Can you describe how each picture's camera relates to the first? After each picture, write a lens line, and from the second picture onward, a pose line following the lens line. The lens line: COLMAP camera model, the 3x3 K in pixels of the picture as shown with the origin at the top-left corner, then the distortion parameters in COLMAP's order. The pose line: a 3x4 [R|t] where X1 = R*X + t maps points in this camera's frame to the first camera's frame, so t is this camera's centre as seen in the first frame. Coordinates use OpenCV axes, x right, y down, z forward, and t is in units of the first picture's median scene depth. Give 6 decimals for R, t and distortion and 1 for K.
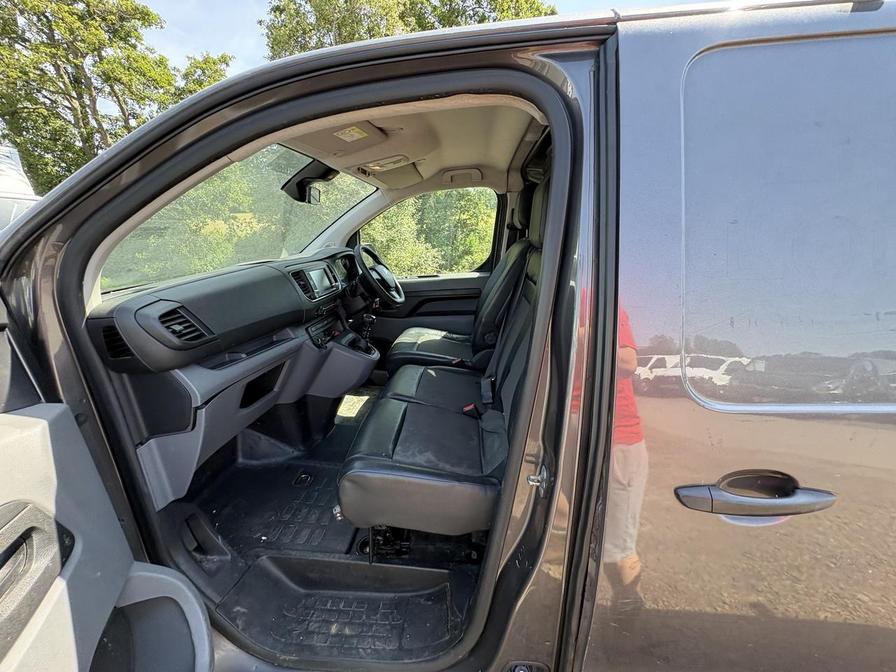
lens RADIAL K [[373.0, 0, 451.1], [0, 373.0, 345.7], [0, 0, 1]] dist [0.002142, 0.000103]
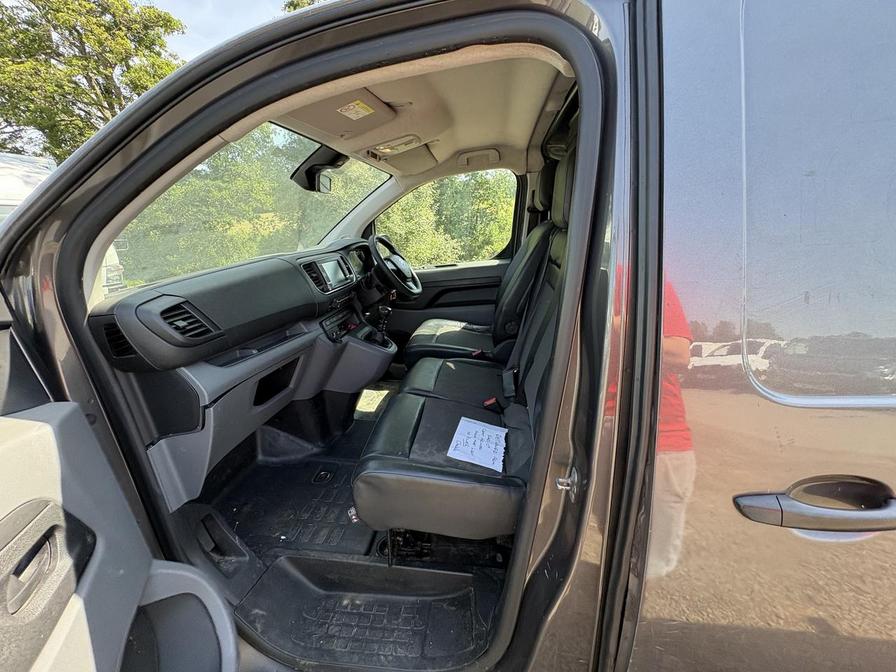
lens RADIAL K [[371.3, 0, 449.9], [0, 371.3, 345.4], [0, 0, 1]] dist [0.011063, 0.000233]
pose [[0.997731, -0.021962, -0.063645, 0.008803], [0.023207, 0.999552, 0.018890, 0.003535], [0.063201, -0.020324, 0.997794, 0.059856]]
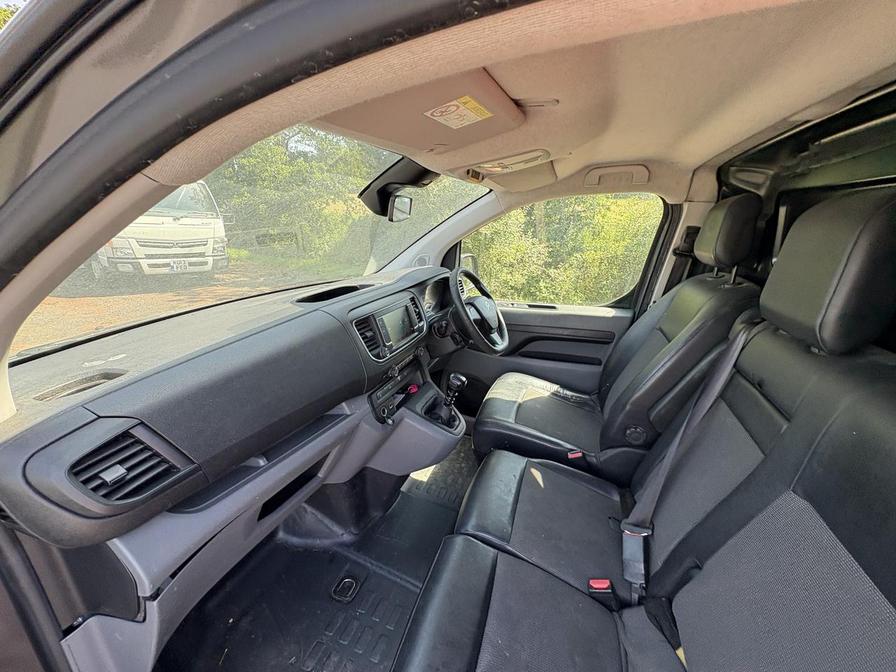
lens RADIAL K [[357.7, 0, 447.2], [0, 357.7, 337.9], [0, 0, 1]] dist [0.001160, -0.000027]
pose [[0.960778, 0.129942, -0.244992, -0.099614], [-0.120809, 0.991312, 0.052011, -0.228016], [0.249622, -0.020374, 0.968129, 0.410341]]
